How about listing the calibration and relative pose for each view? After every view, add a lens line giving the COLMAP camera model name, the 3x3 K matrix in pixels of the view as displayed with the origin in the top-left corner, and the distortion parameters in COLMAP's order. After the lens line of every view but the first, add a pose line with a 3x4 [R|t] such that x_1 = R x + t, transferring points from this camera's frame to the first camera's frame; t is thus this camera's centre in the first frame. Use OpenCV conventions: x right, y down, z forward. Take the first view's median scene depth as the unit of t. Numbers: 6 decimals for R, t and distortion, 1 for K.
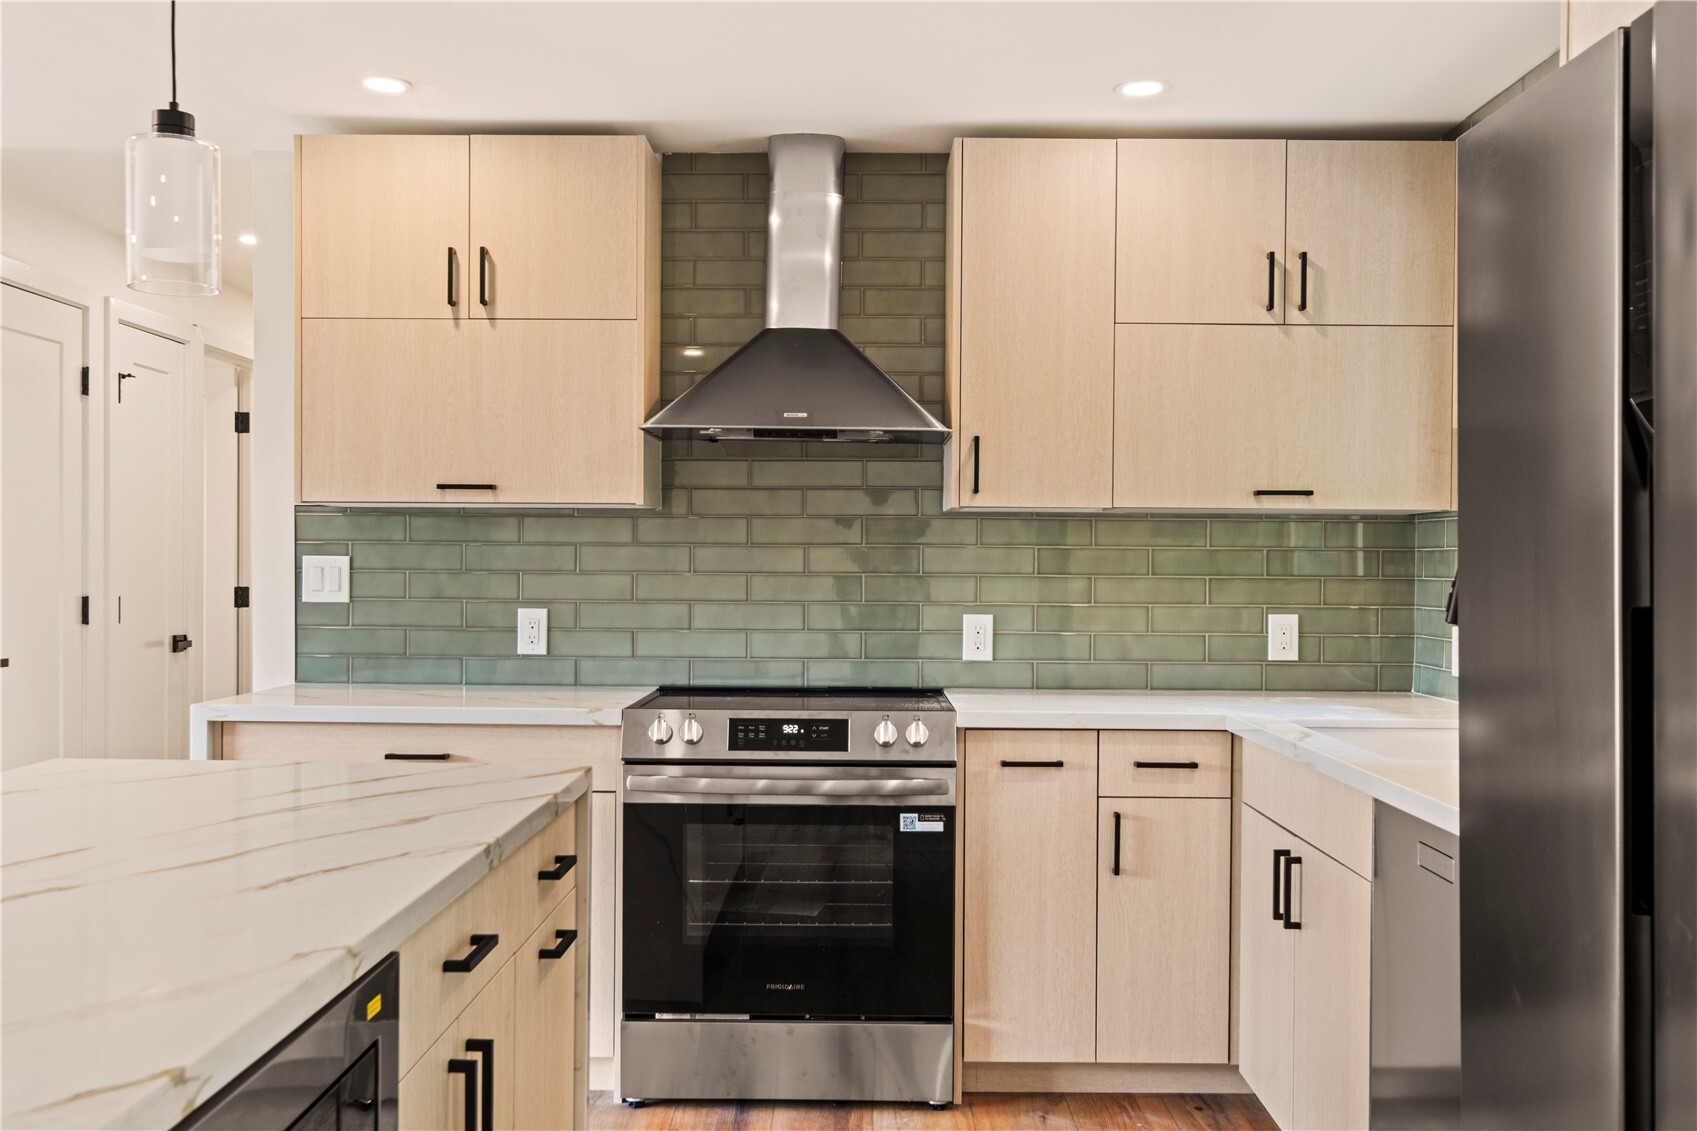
lens RADIAL K [[1591.2, 0, 857.8], [0, 1591.2, 578.2], [0, 0, 1]] dist [0.007960, 0.000000]
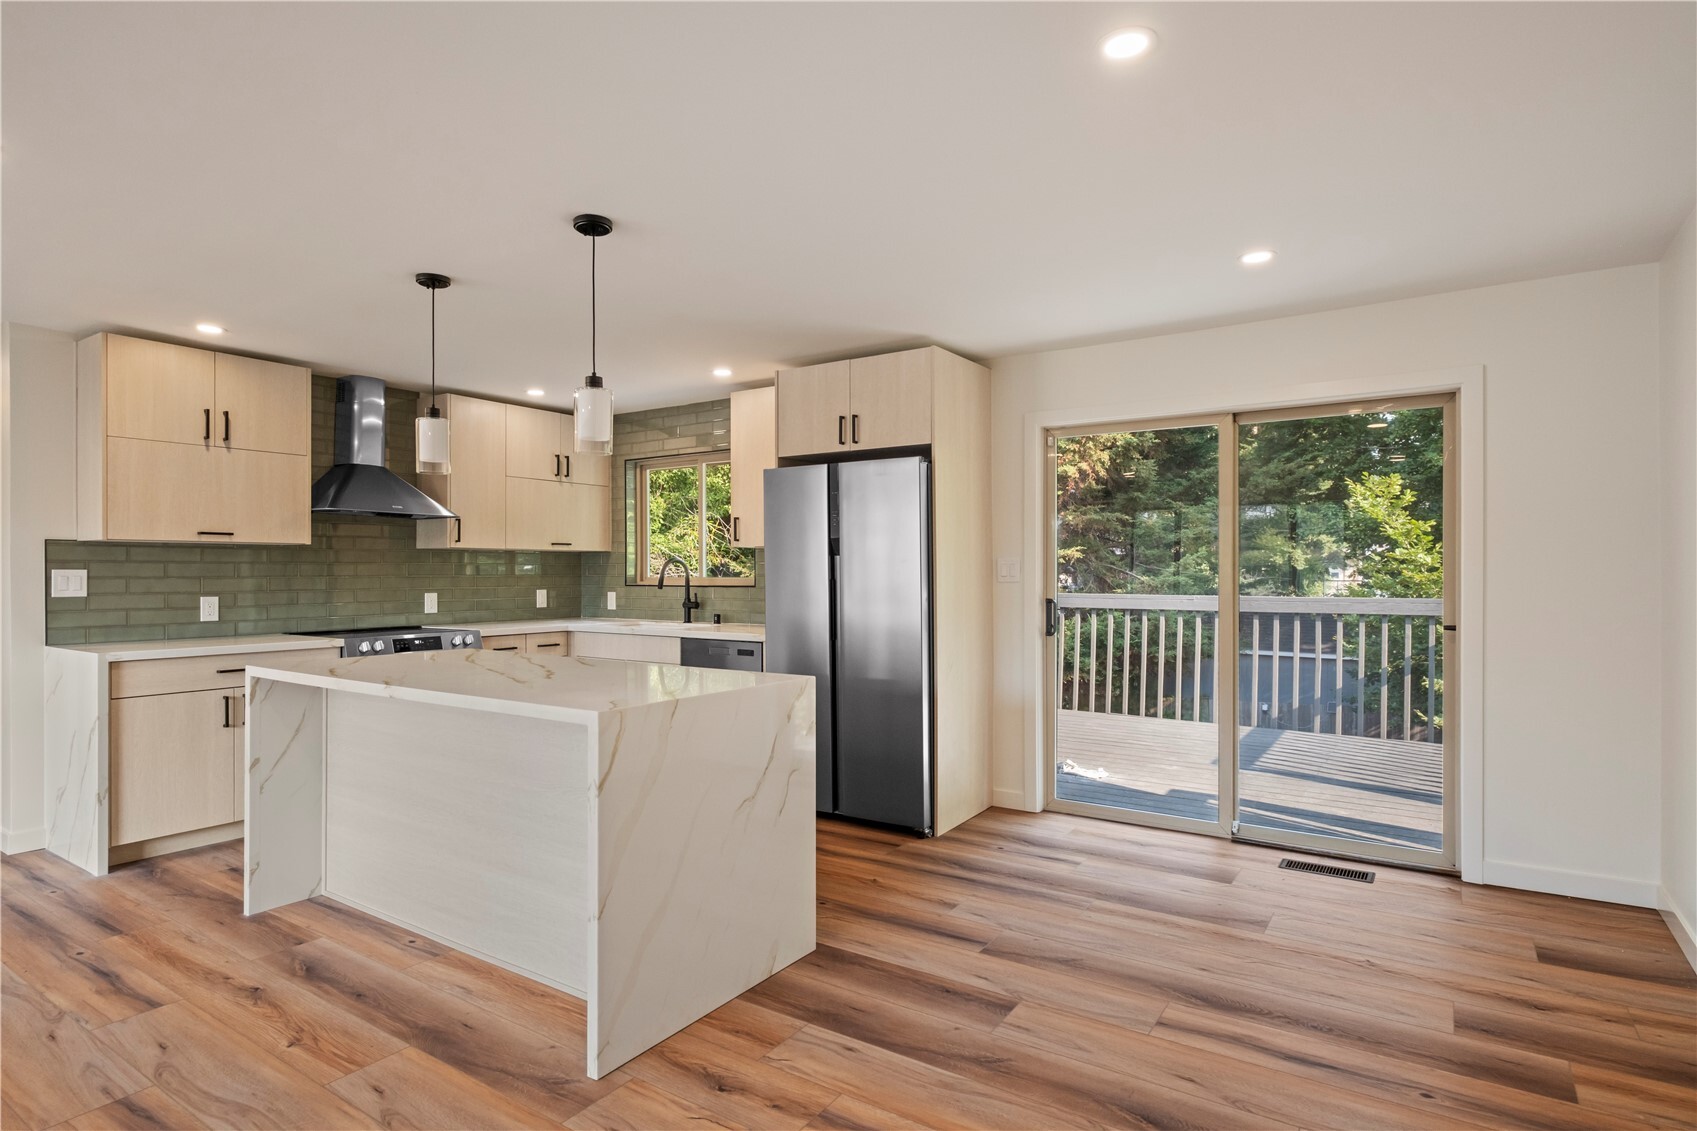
lens RADIAL K [[897.2, 0, 839.7], [0, 897.2, 569.0], [0, 0, 1]] dist [0.000575, 0.001212]
pose [[0.557589, -0.006235, 0.830094, -0.676584], [0.013105, 0.999913, -0.001293, -0.002812], [-0.830014, 0.011599, 0.557622, -0.220077]]
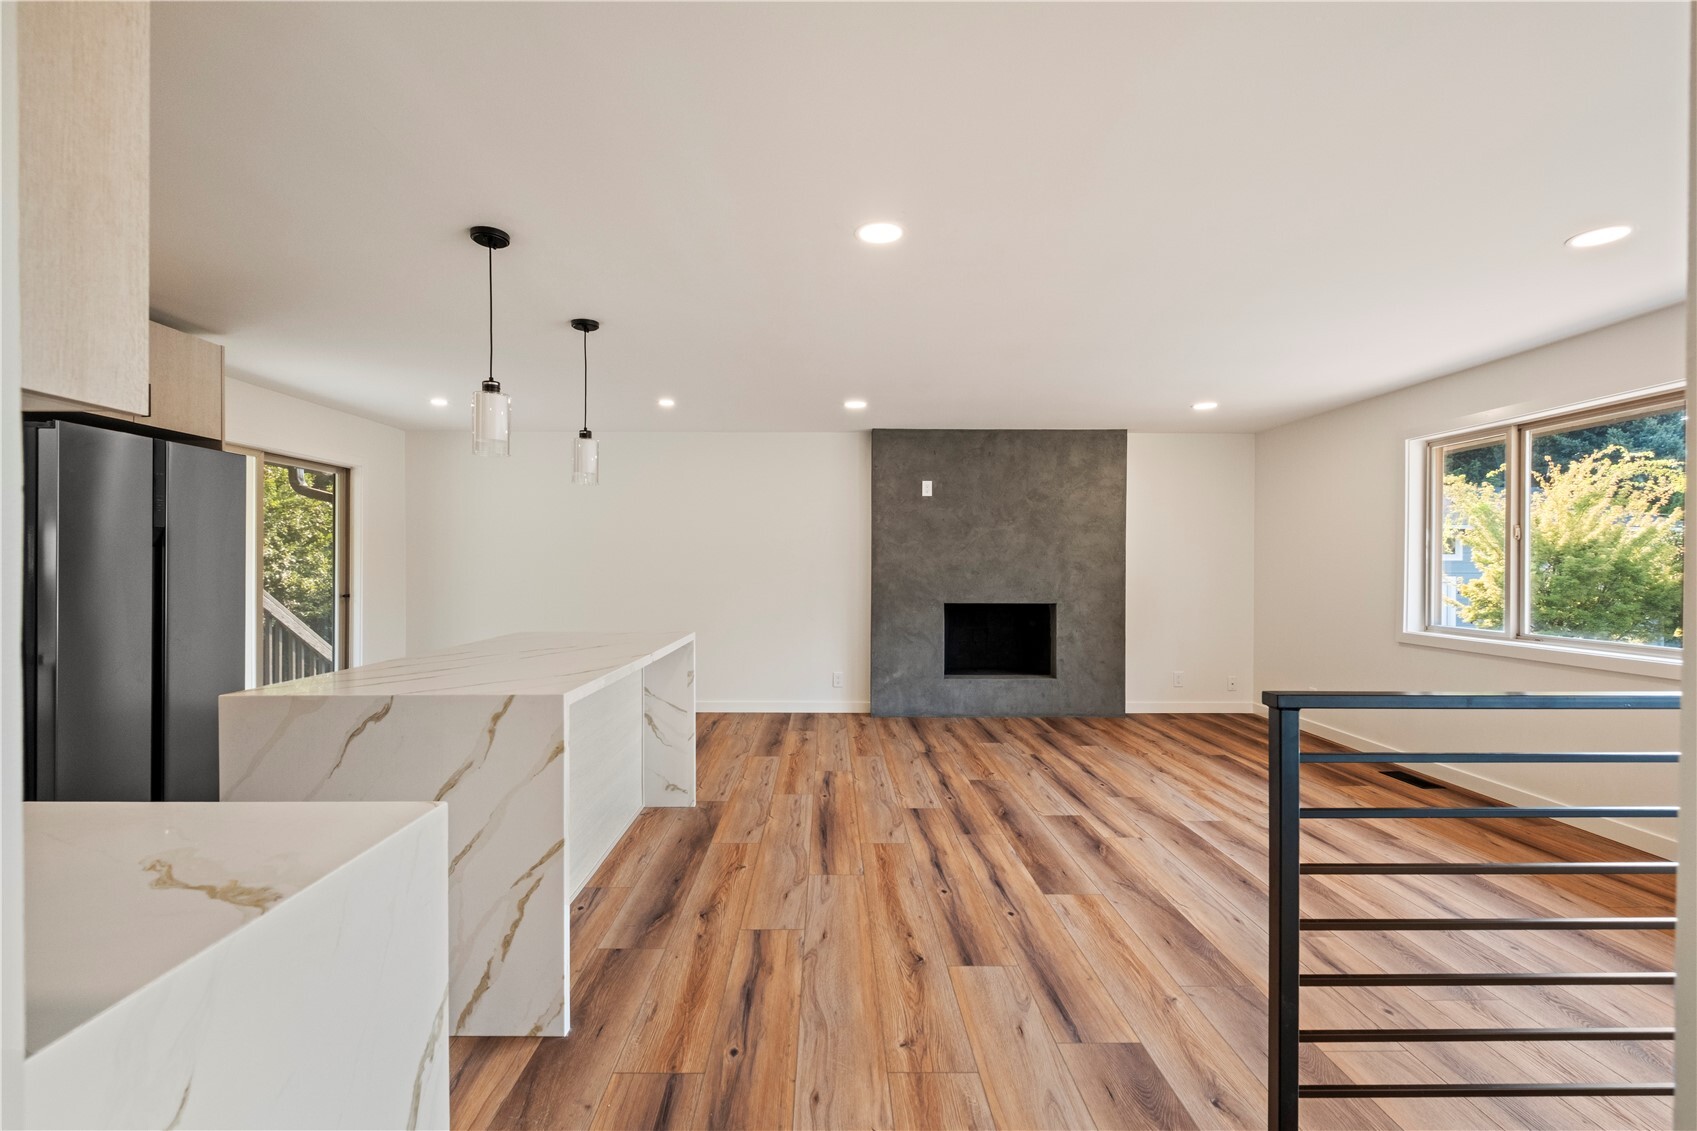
lens RADIAL K [[738.4, 0, 838.6], [0, 738.4, 567.5], [0, 0, 1]] dist [0.004710, -0.005373]
pose [[-0.999827, -0.009076, -0.016248, -0.483568], [-0.009265, 0.999890, 0.011566, -0.013497], [0.016141, 0.011714, -0.999801, 1.099313]]
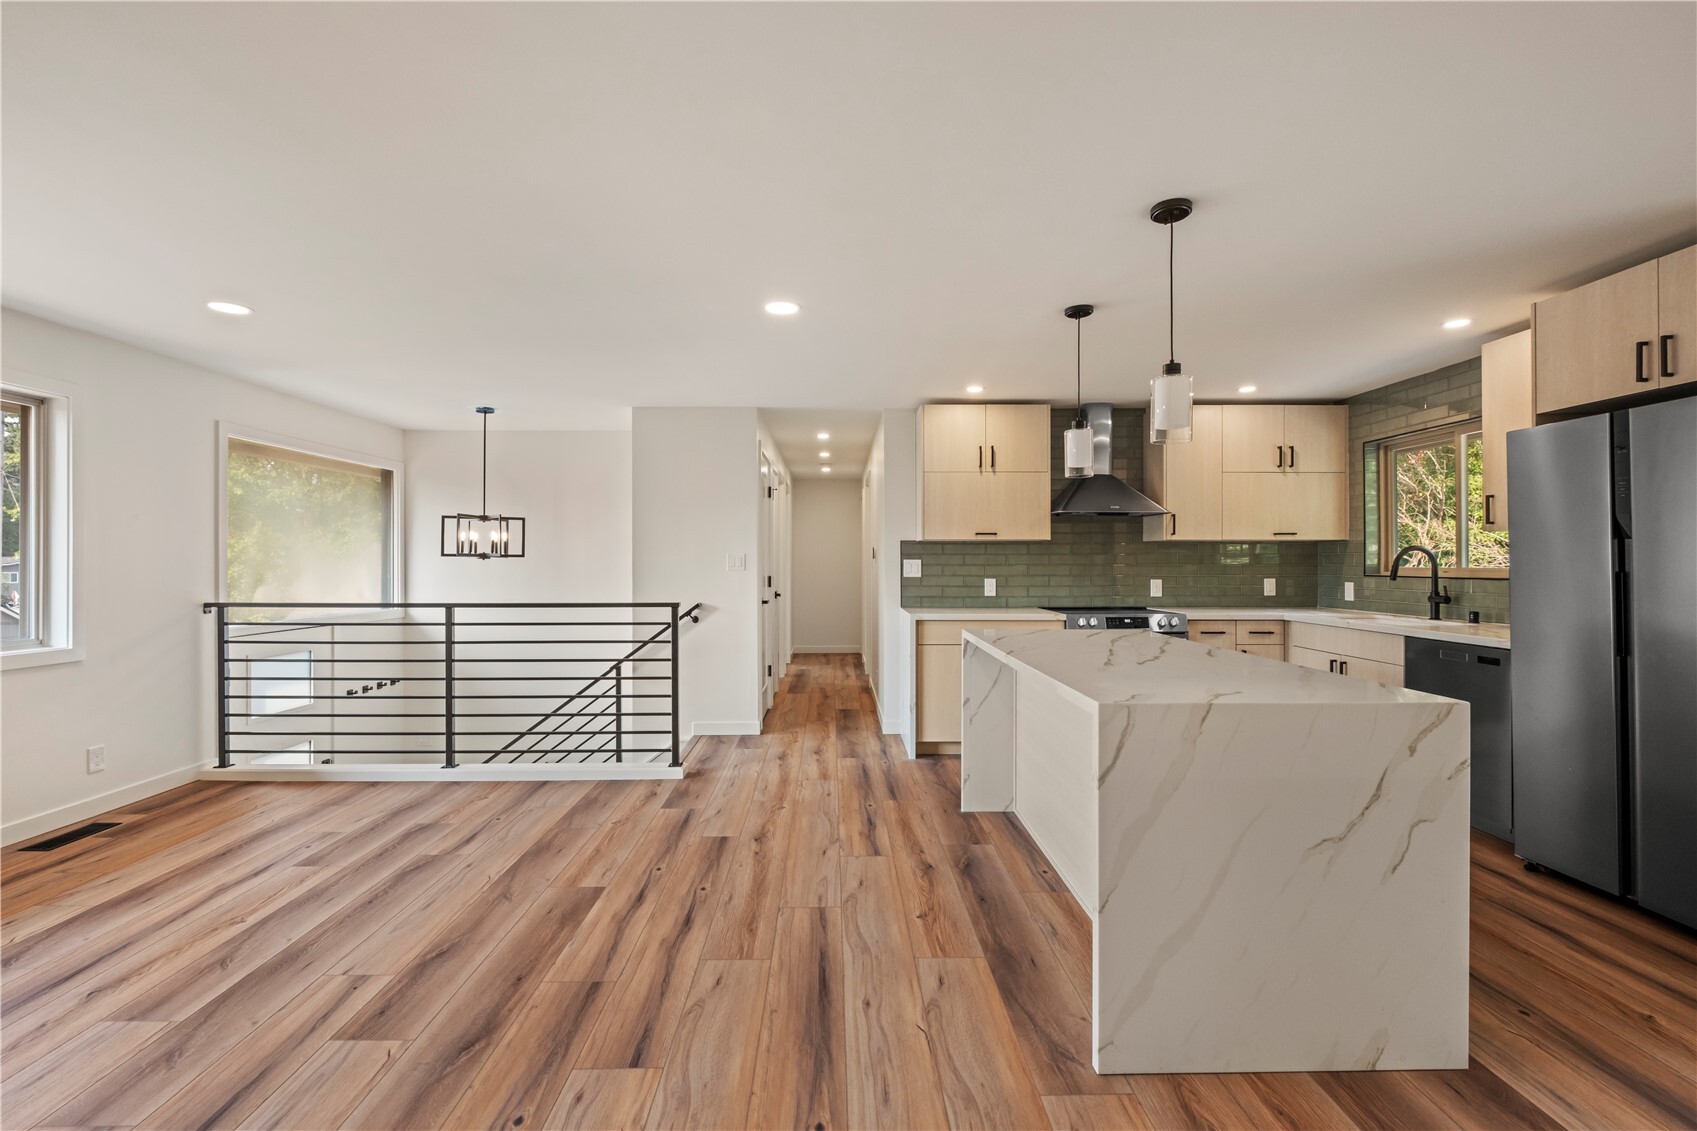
lens RADIAL K [[738.4, 0, 841.2], [0, 738.4, 557.6], [0, 0, 1]] dist [0.004710, -0.005373]
pose [[0.999832, -0.007877, 0.016574, -0.477176], [0.008108, 0.999870, -0.013927, -0.001078], [-0.016462, 0.014059, 0.999766, -0.235908]]
